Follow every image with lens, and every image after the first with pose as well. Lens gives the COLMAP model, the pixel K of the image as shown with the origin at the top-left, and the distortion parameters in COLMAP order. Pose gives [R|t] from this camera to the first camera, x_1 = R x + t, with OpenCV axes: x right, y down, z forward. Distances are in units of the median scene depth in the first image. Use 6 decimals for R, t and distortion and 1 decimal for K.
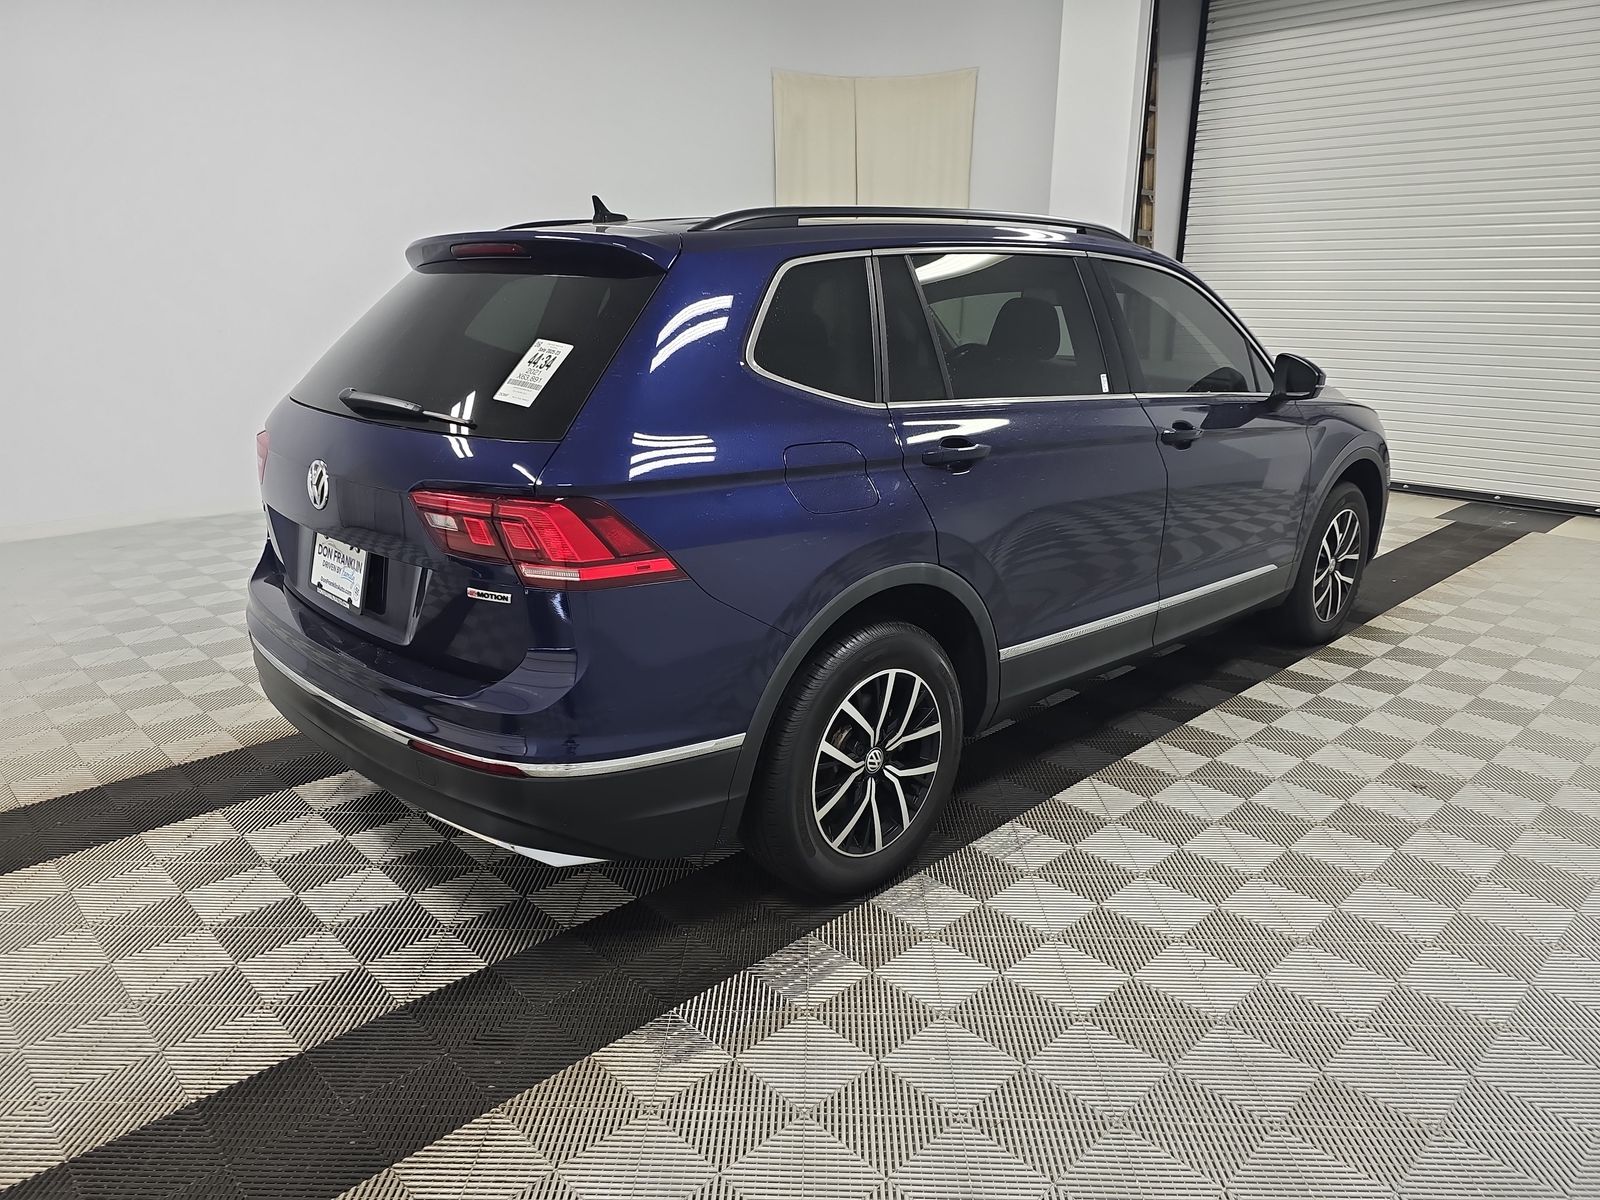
lens RADIAL K [[1097.8, 0, 800.0], [0, 1097.8, 600.0], [0, 0, 1]] dist [0.026557, -0.000196]
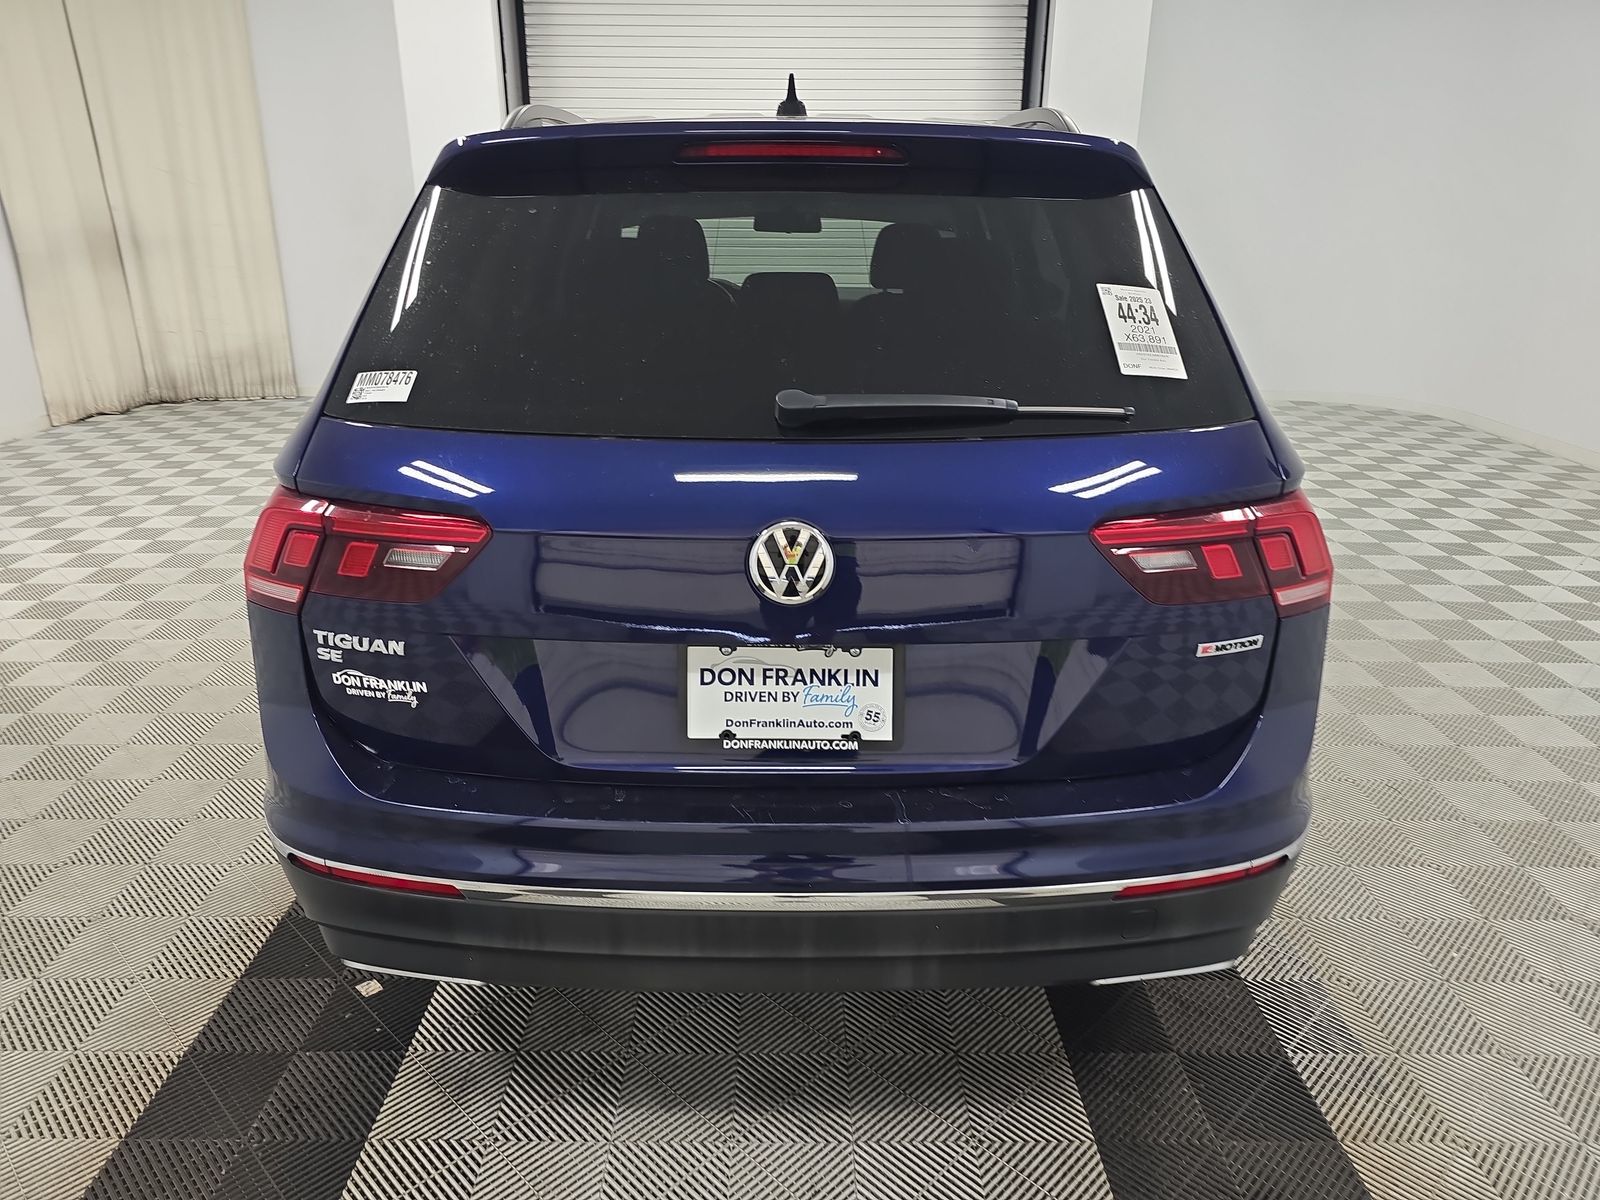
lens RADIAL K [[1097.8, 0, 800.0], [0, 1097.8, 600.0], [0, 0, 1]] dist [0.026557, -0.000196]
pose [[0.697808, -0.238123, 0.675545, -0.793321], [0.203496, 0.970168, 0.131773, -0.153036], [-0.686770, 0.045519, 0.725448, 0.557750]]
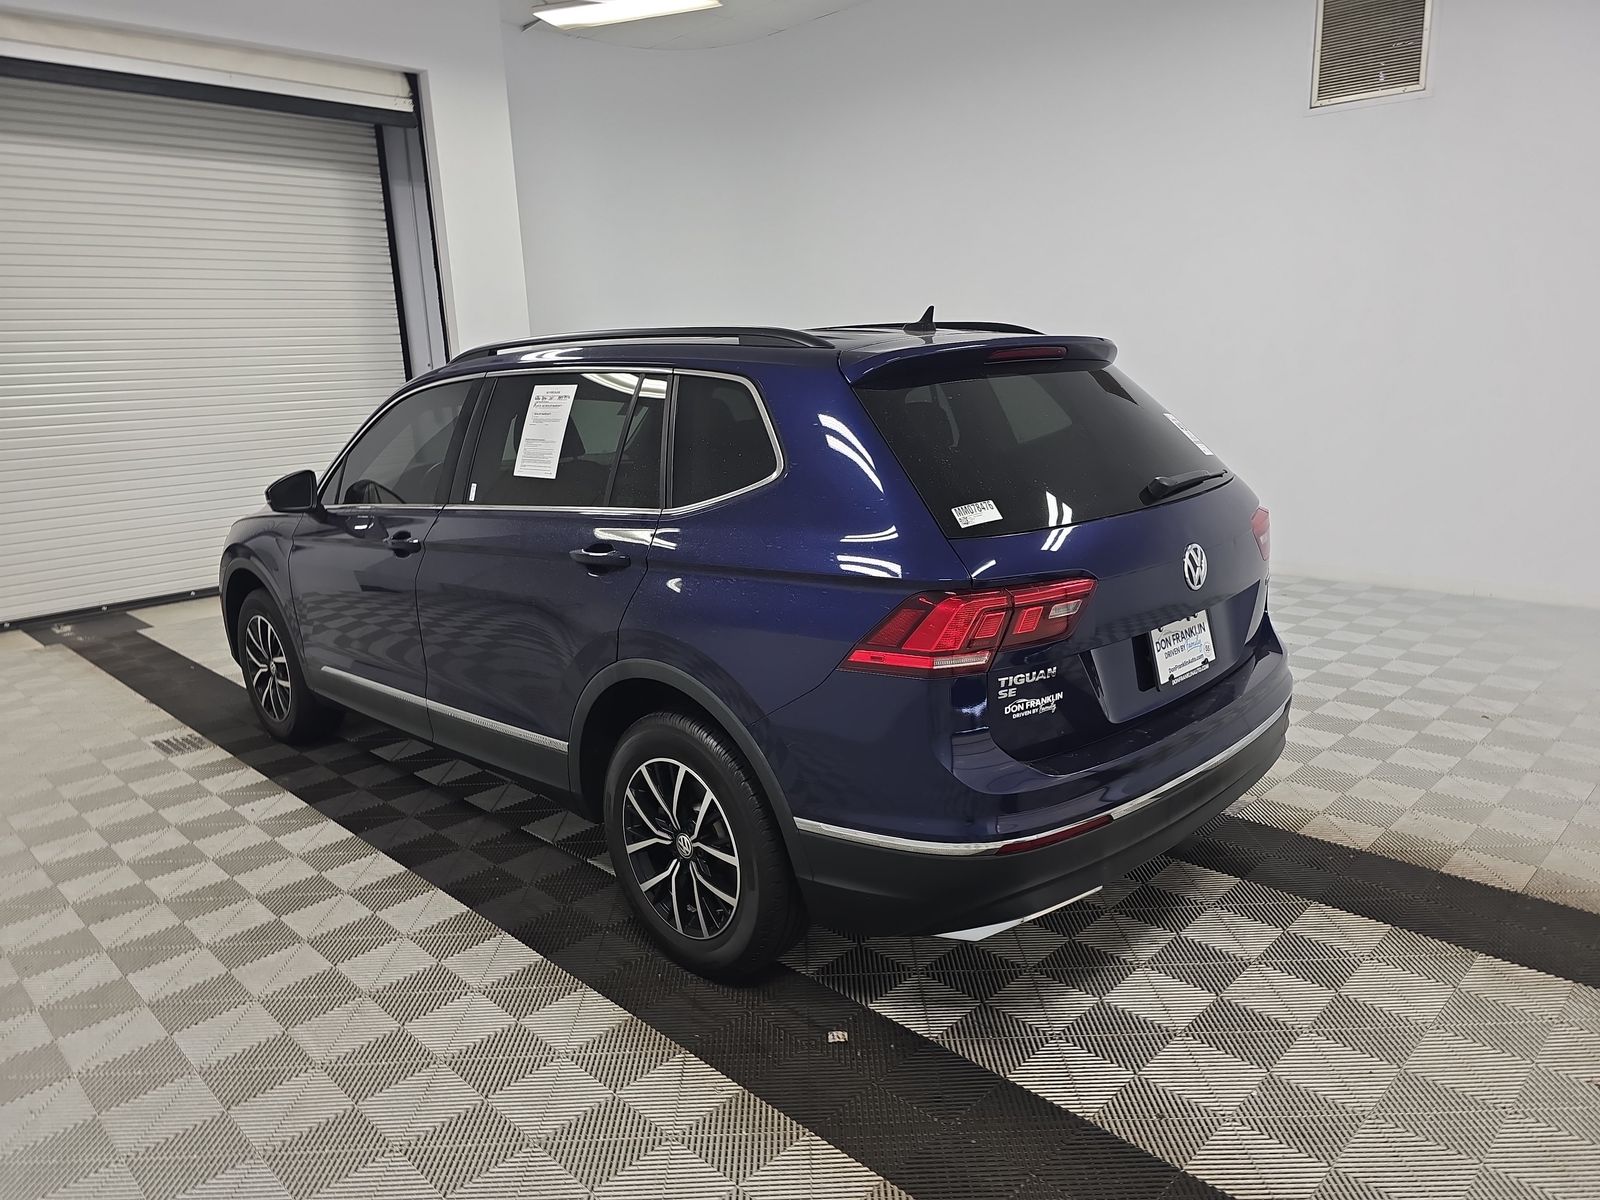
lens RADIAL K [[1097.8, 0, 800.0], [0, 1097.8, 600.0], [0, 0, 1]] dist [0.026557, -0.000196]
pose [[-0.011150, -0.226613, 0.973921, -1.396018], [0.320430, 0.921809, 0.218156, -0.405106], [-0.947207, 0.314506, 0.062335, 1.248631]]
